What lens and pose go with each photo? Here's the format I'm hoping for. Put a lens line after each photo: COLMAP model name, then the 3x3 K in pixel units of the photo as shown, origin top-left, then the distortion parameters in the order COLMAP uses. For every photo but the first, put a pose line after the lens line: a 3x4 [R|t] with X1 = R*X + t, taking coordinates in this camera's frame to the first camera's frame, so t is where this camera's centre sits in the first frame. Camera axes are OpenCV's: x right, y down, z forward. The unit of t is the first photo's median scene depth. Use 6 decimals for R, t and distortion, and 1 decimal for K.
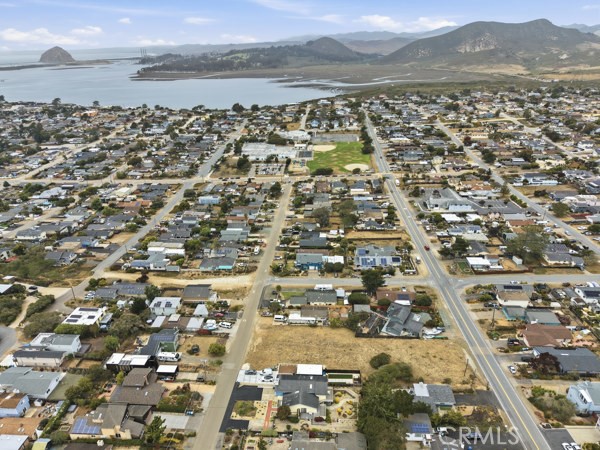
lens RADIAL K [[402.4, 0, 300.0], [0, 402.4, 225.0], [0, 0, 1]] dist [0.057588, -0.059670]
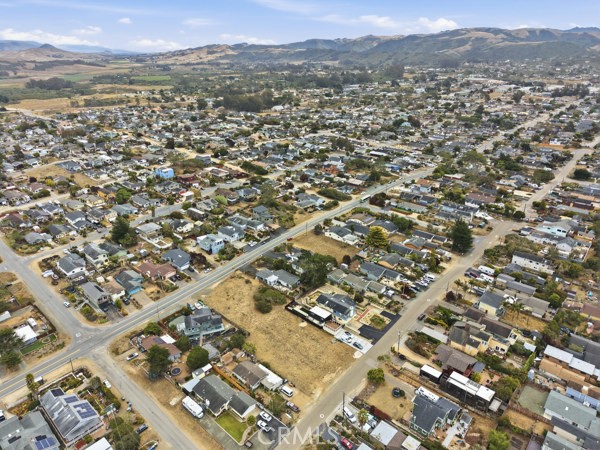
lens RADIAL K [[402.4, 0, 300.0], [0, 402.4, 225.0], [0, 0, 1]] dist [0.057588, -0.059670]
pose [[-0.782364, -0.231131, 0.578347, -0.330404], [0.265516, 0.716209, 0.645404, -0.371482], [-0.563390, 0.658501, -0.498967, 0.836337]]
